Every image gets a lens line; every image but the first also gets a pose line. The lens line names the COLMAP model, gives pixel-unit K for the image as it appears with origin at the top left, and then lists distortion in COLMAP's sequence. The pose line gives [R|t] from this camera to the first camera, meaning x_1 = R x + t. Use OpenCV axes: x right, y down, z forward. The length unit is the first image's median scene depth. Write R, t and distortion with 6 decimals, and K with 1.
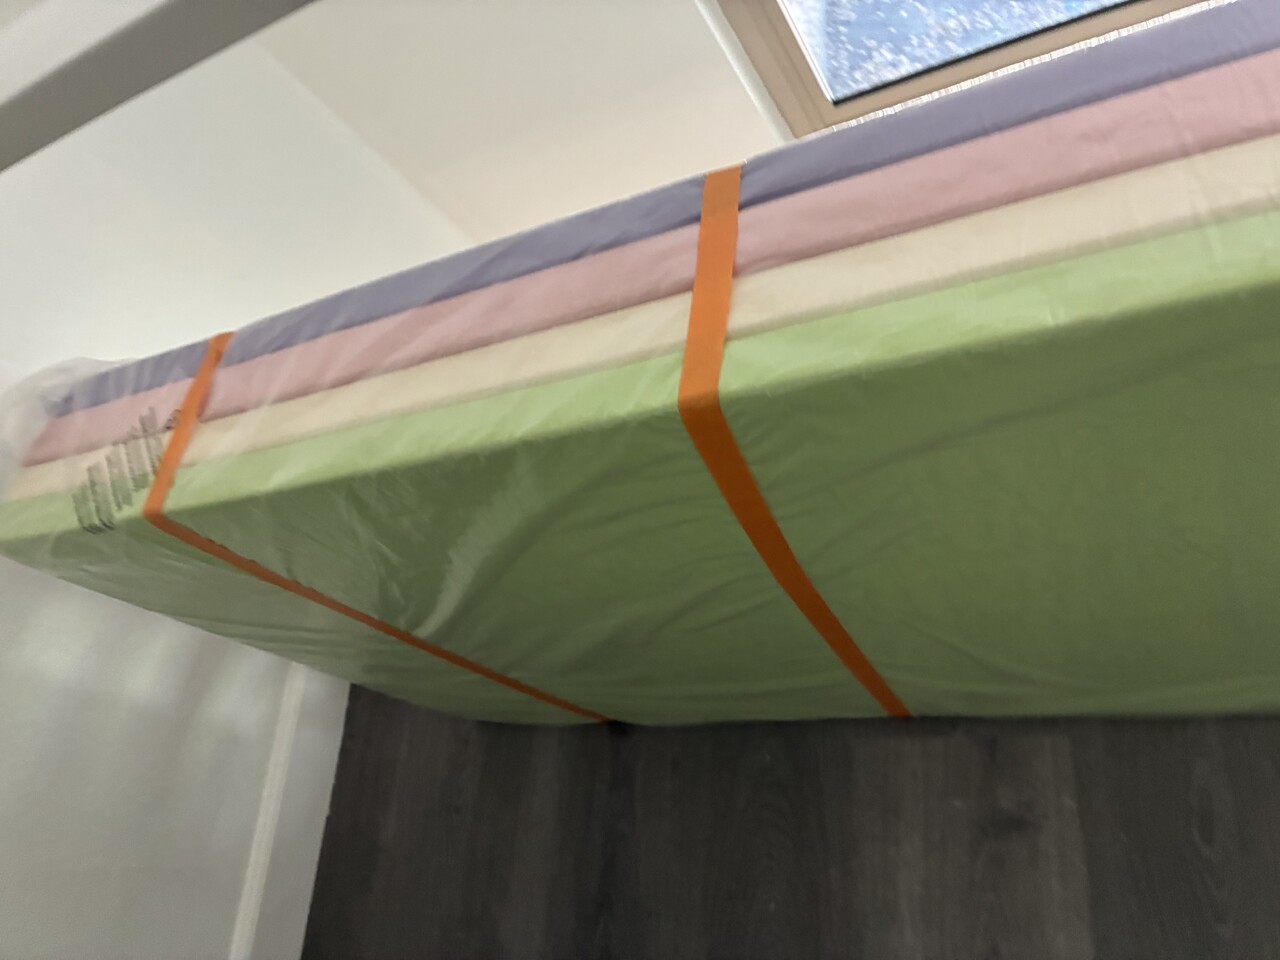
lens RADIAL K [[969.3, 0, 641.3], [0, 969.3, 476.7], [0, 0, 1]] dist [0.021754, -0.032027]
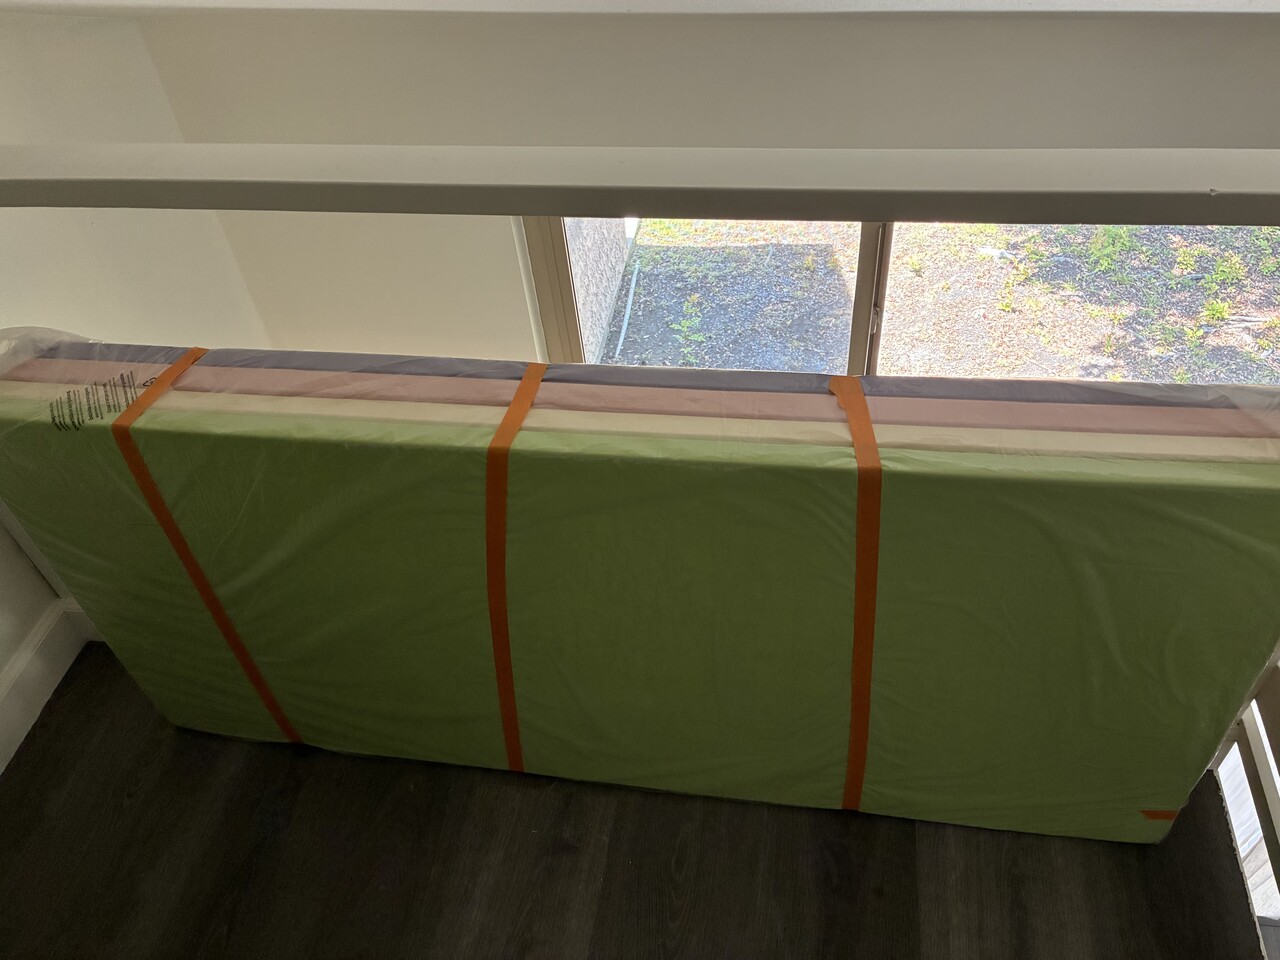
lens RADIAL K [[969.3, 0, 639.5], [0, 969.3, 479.0], [0, 0, 1]] dist [0.021754, -0.032027]
pose [[0.901100, 0.357192, 0.245830, -0.107655], [-0.267401, 0.904059, -0.333428, 0.405486], [-0.341343, 0.234717, 0.910161, -0.670954]]
